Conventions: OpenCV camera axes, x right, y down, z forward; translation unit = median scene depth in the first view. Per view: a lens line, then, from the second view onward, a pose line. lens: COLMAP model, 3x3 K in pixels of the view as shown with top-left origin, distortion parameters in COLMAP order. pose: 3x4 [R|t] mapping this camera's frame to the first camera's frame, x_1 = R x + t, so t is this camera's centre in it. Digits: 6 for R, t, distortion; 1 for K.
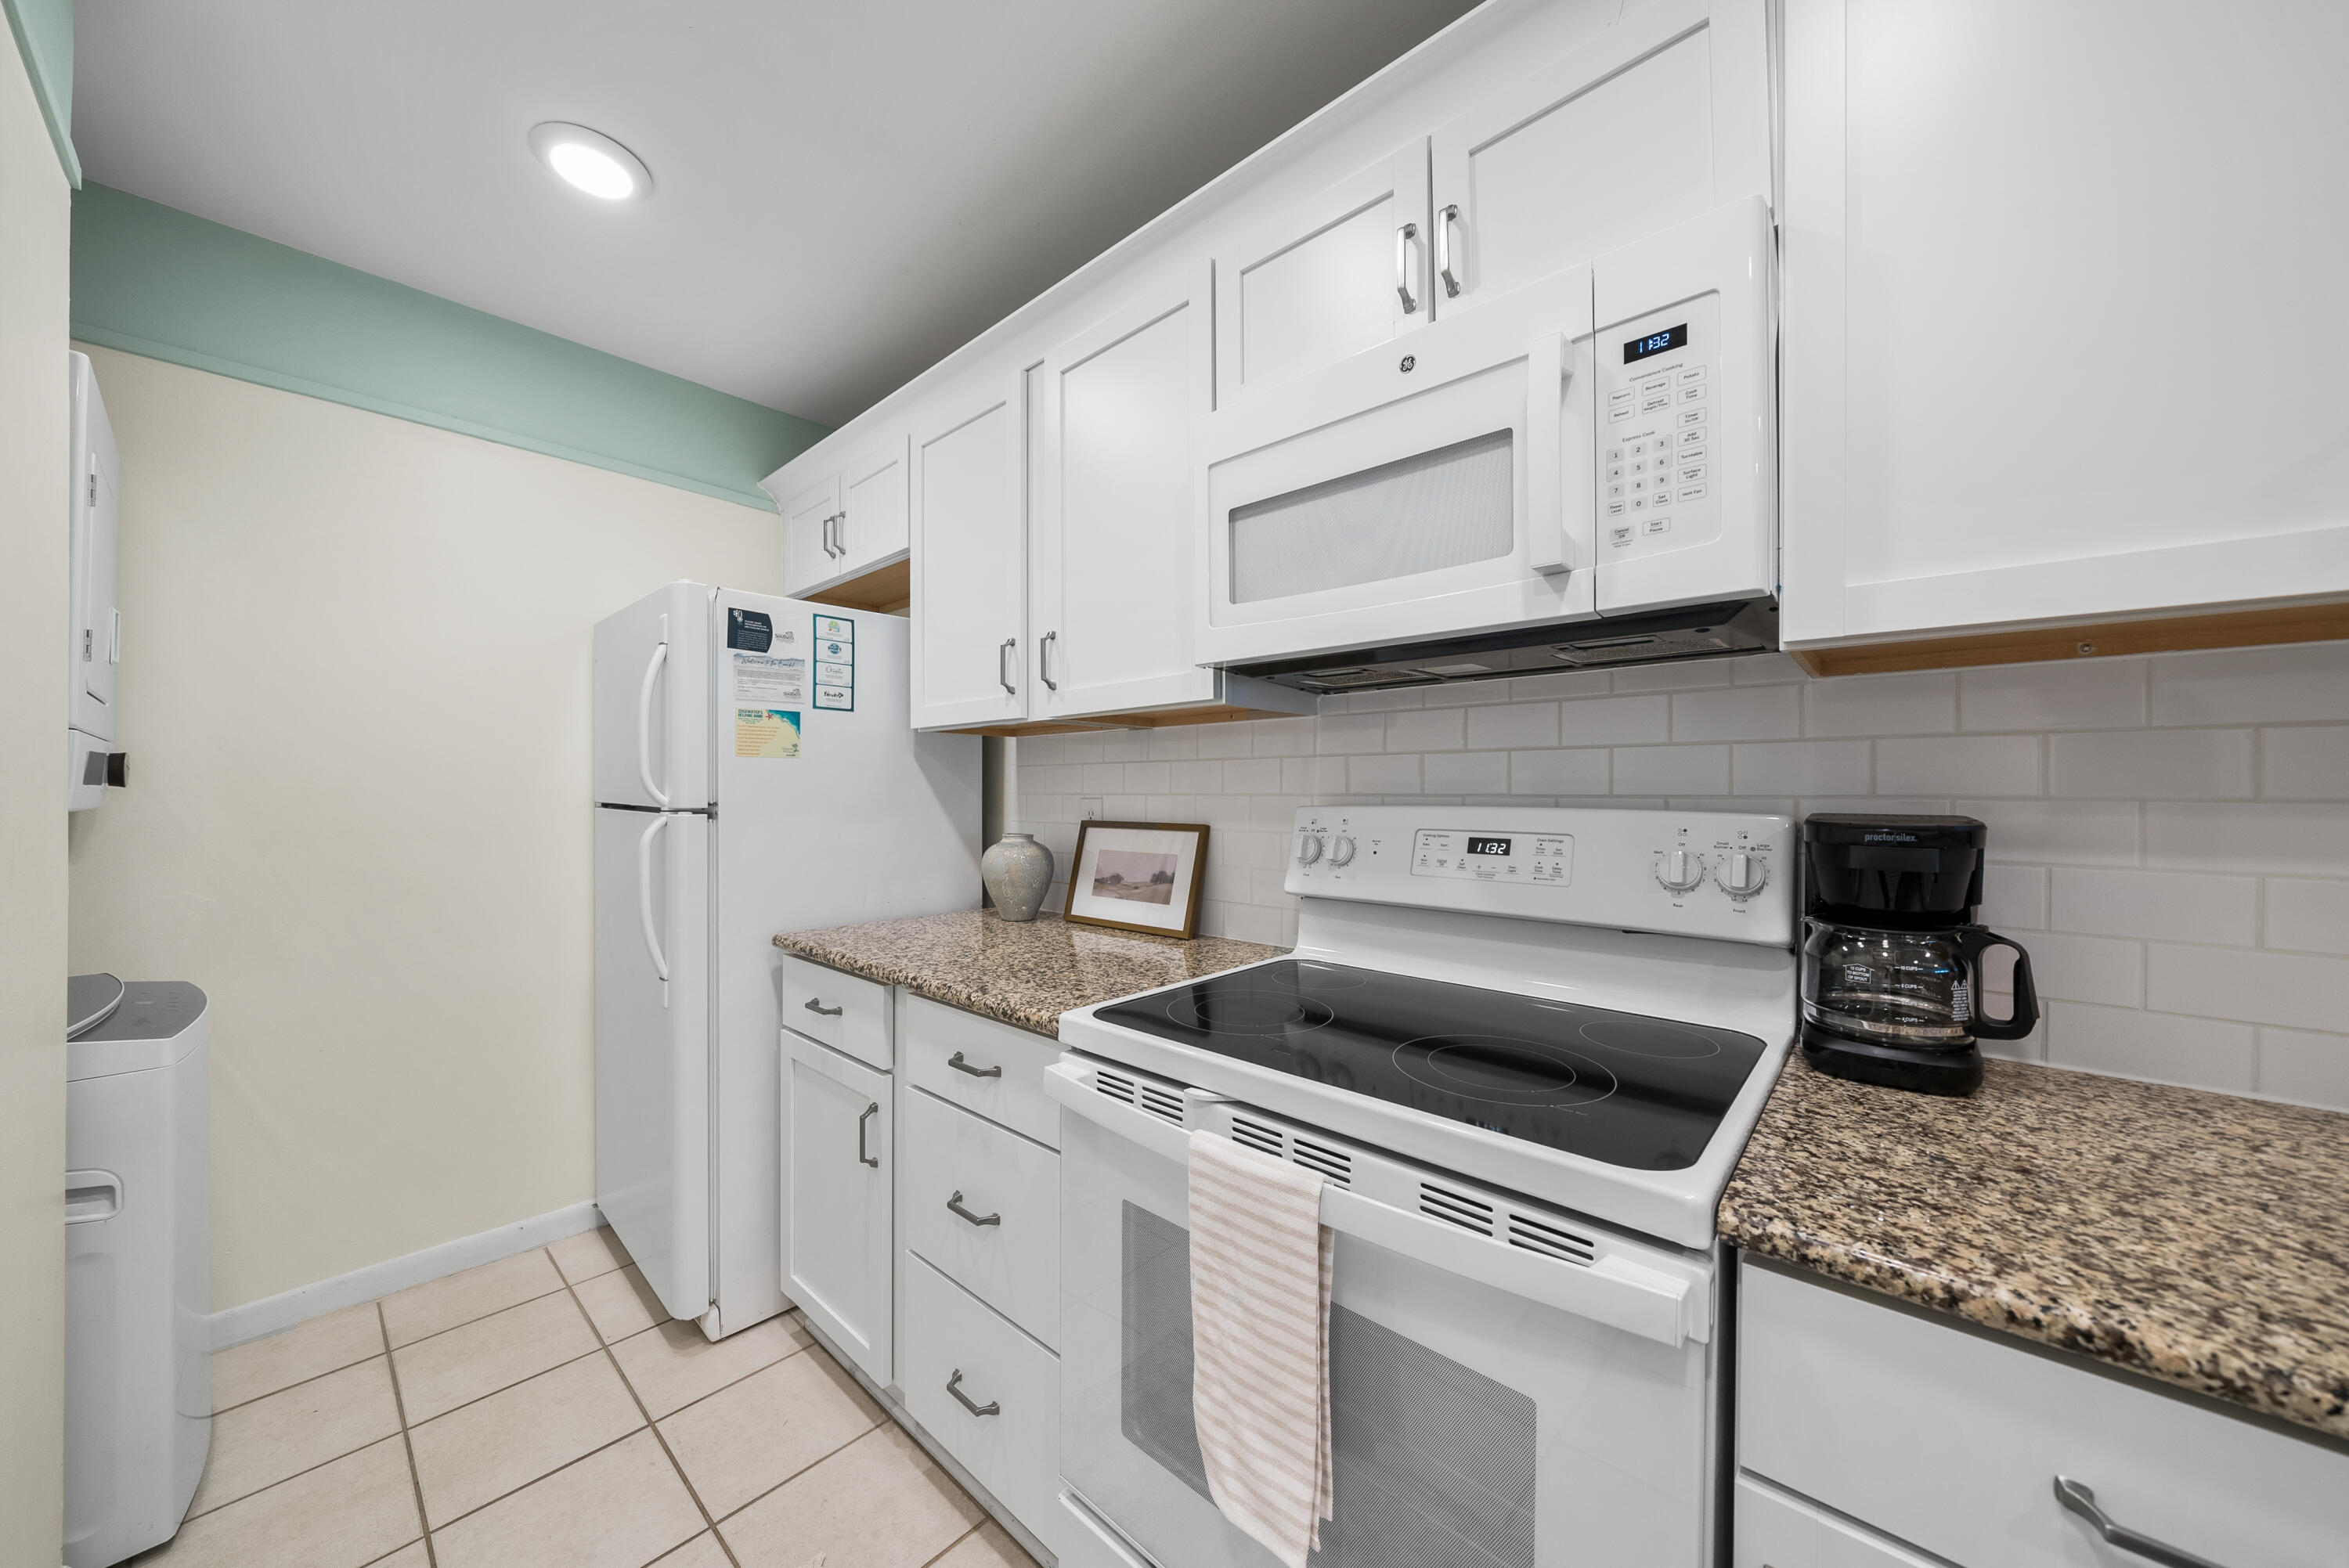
lens RADIAL K [[823.6, 0, 1169.0], [0, 823.6, 790.8], [0, 0, 1]] dist [-0.007007, -0.000099]
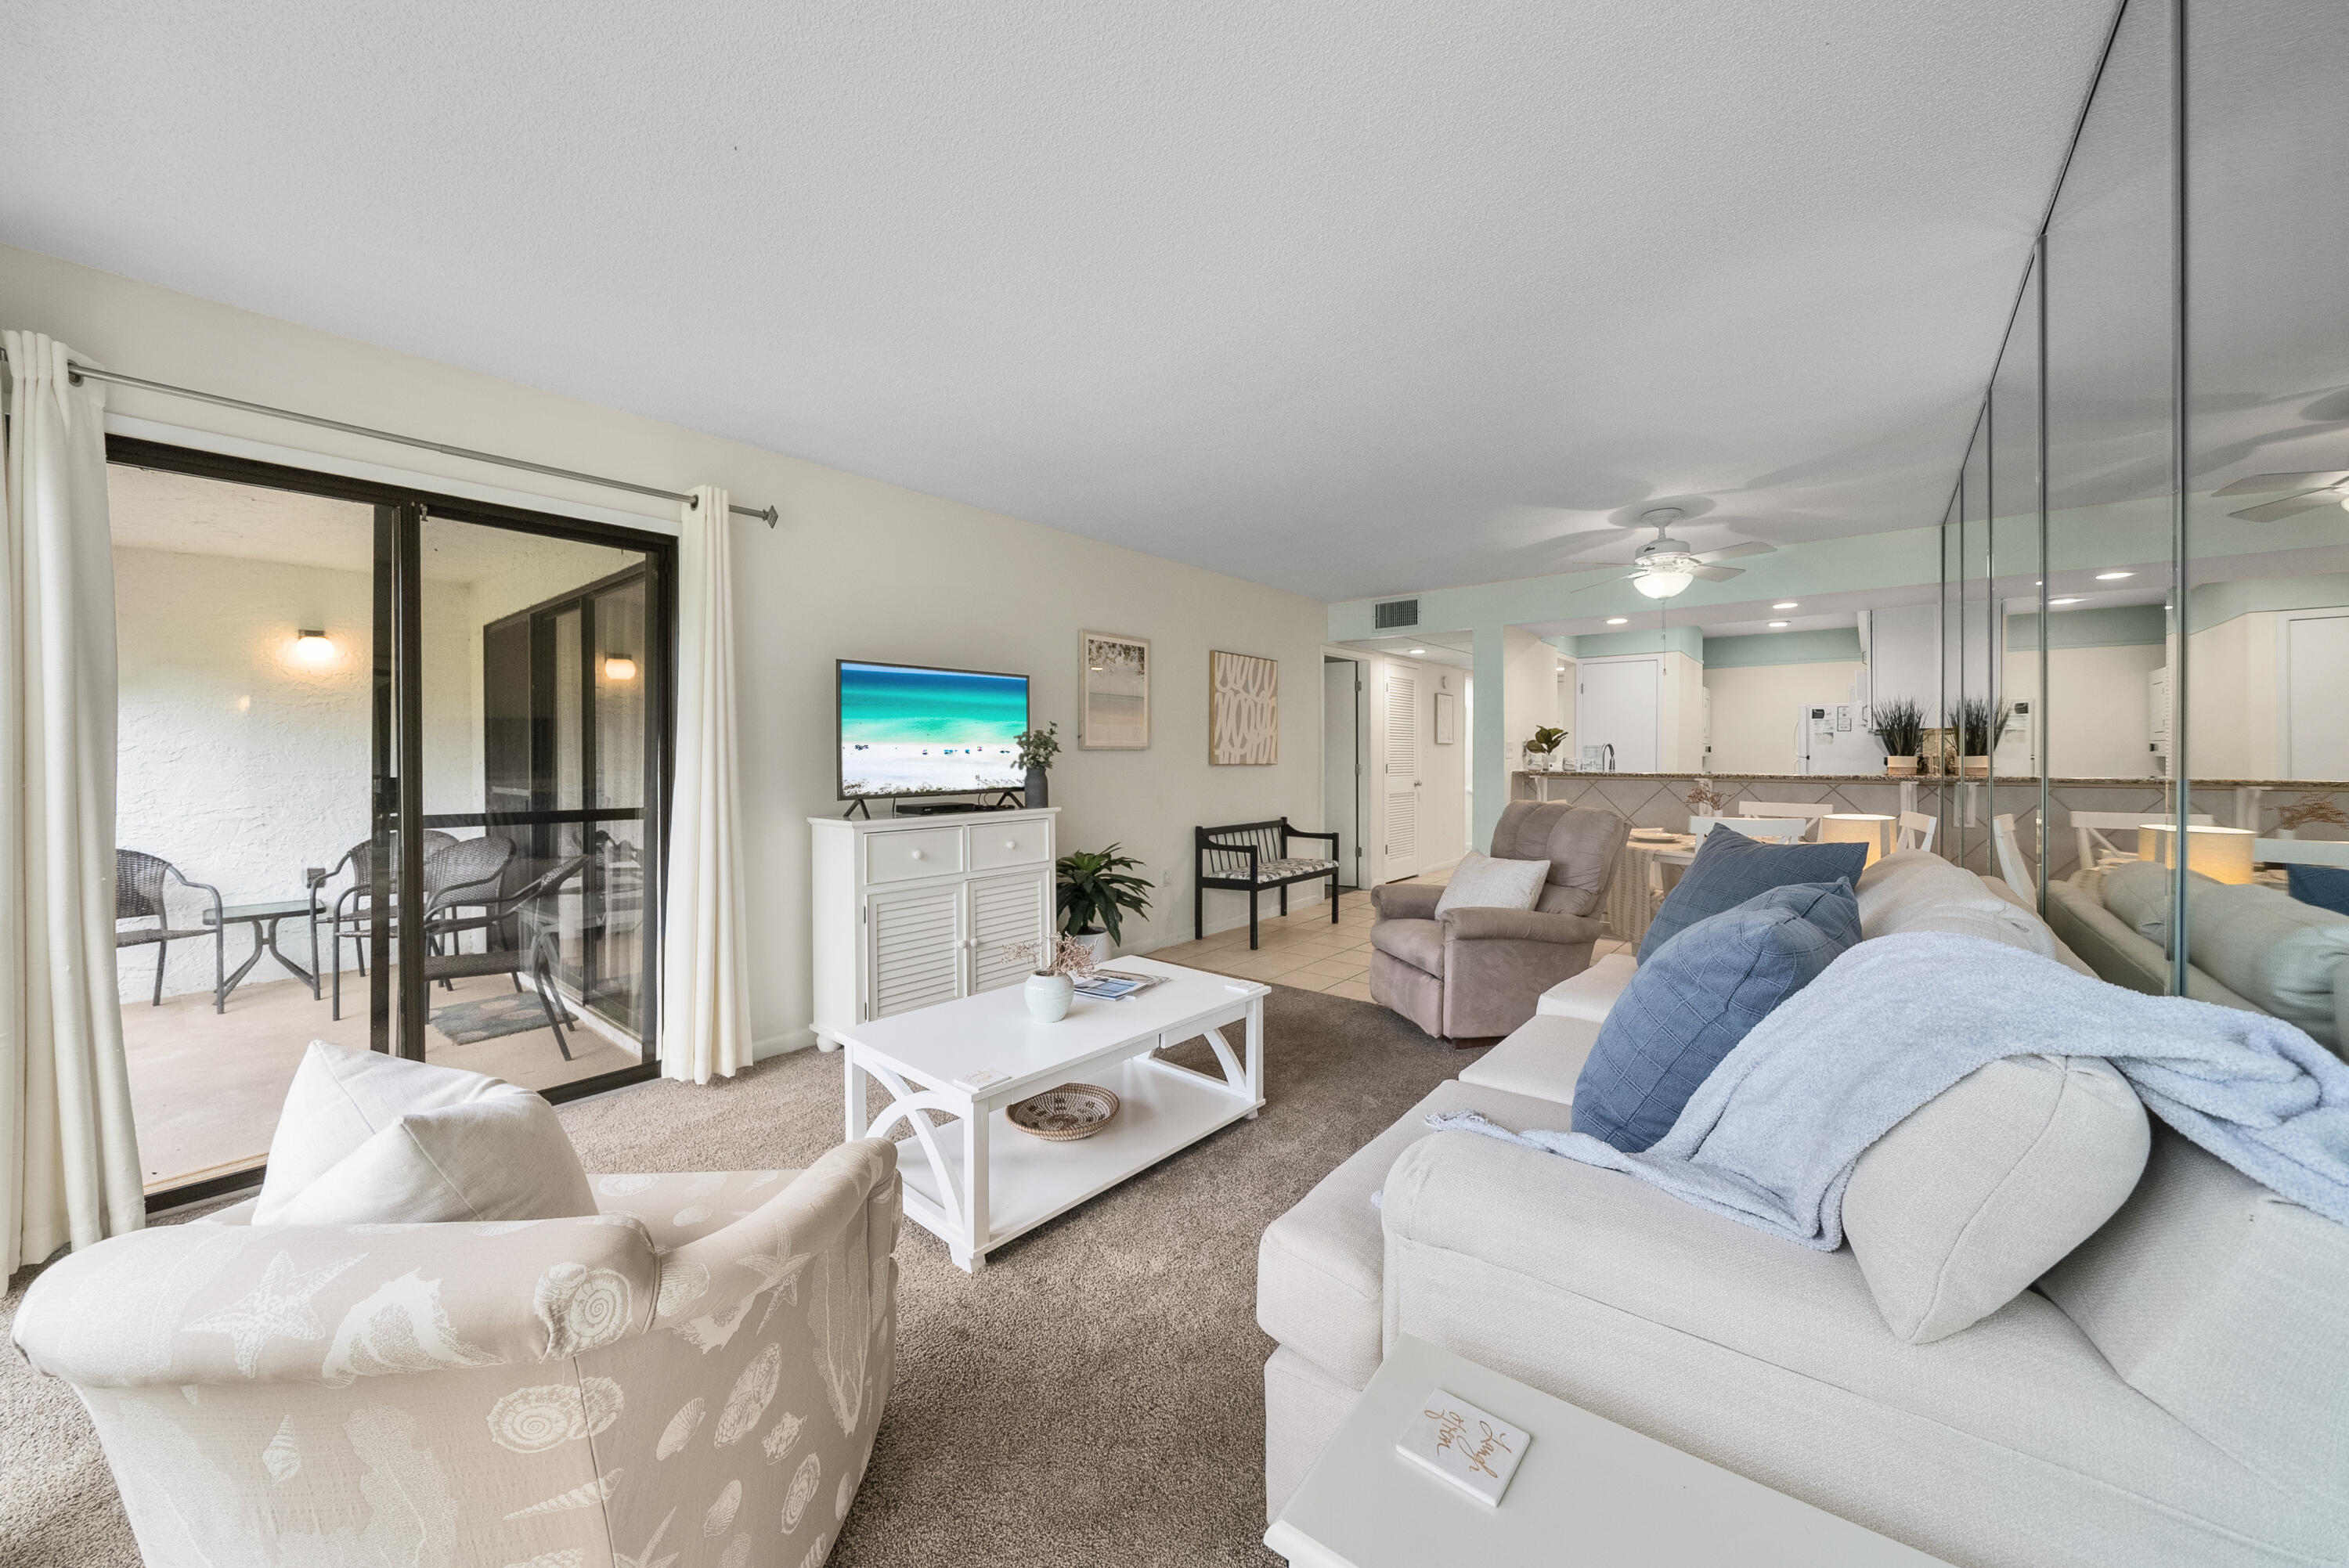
lens RADIAL K [[828.9, 0, 1212.5], [0, 828.9, 751.2], [0, 0, 1]] dist [-0.001081, -0.000019]
pose [[0.074647, -0.003284, -0.997205, 5.992487], [0.005387, 0.999981, -0.002890, -0.015944], [0.997195, -0.005156, 0.074663, -4.128667]]
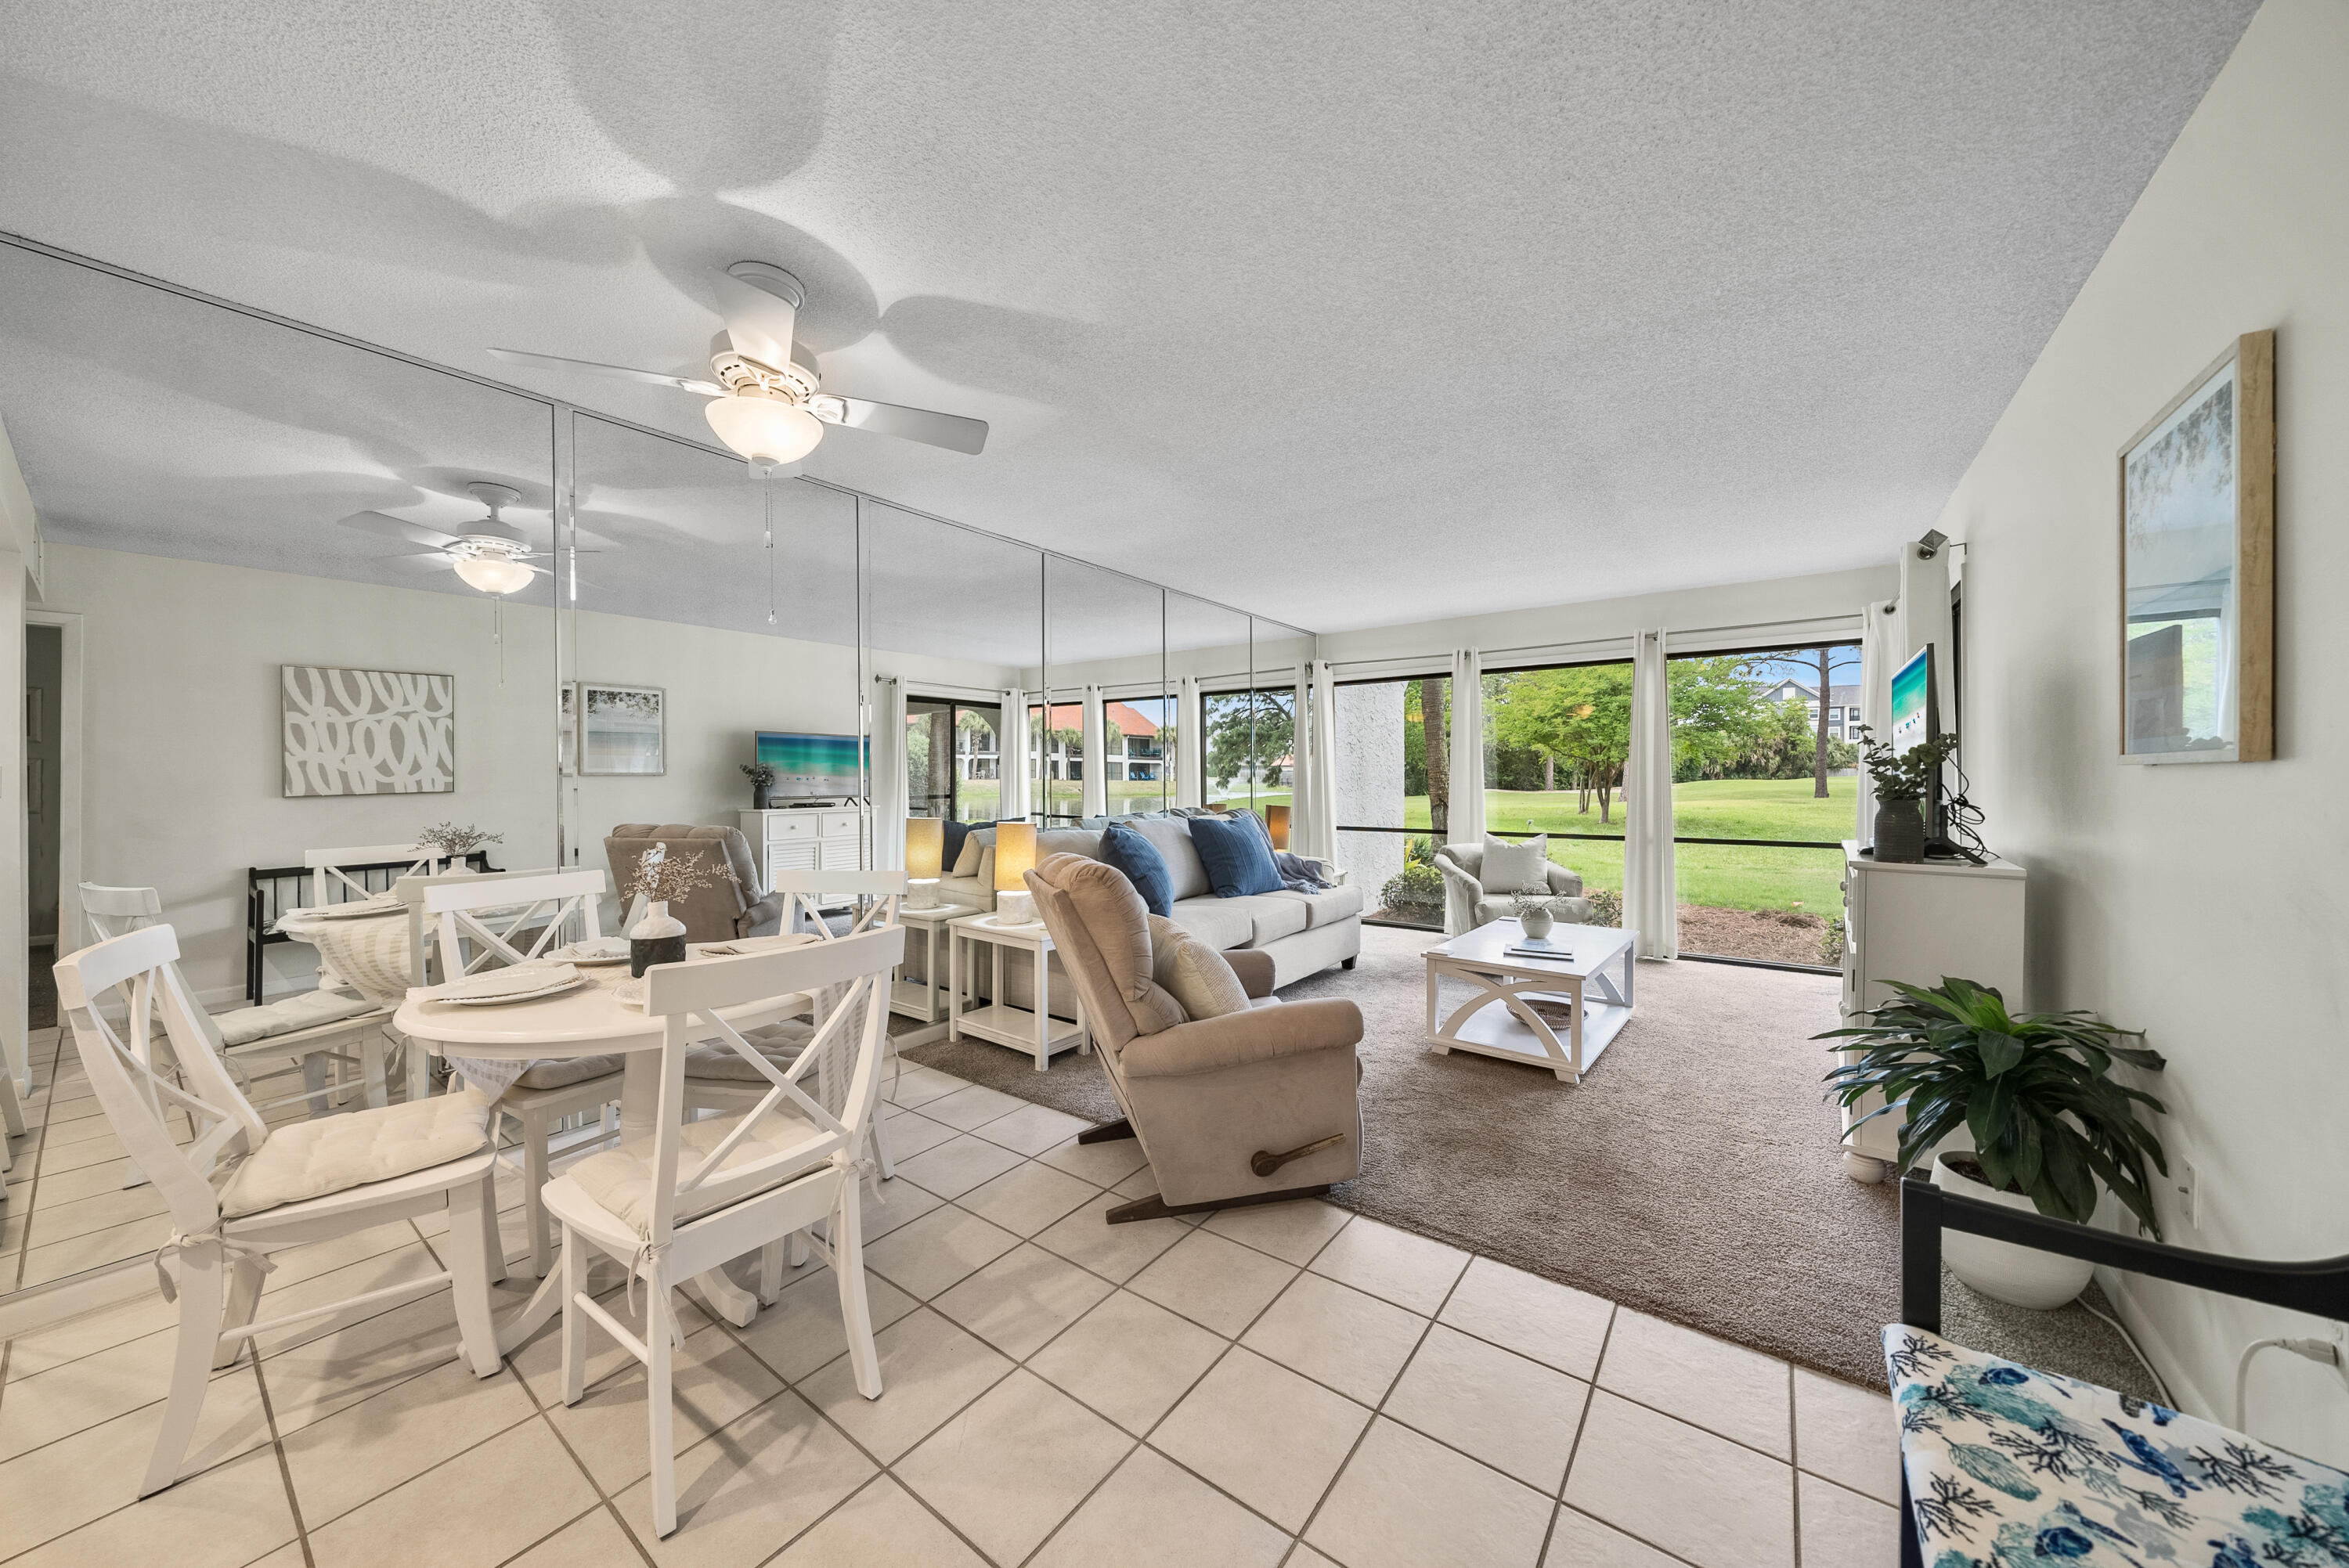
lens RADIAL K [[808.1, 0, 1168.0], [0, 808.1, 792.6], [0, 0, 1]] dist [-0.010487, 0.000008]
pose [[-0.093532, -0.019358, 0.995428, 0.231033], [0.004487, 0.999793, 0.019865, -0.011823], [-0.995606, 0.006325, -0.093426, -2.418968]]
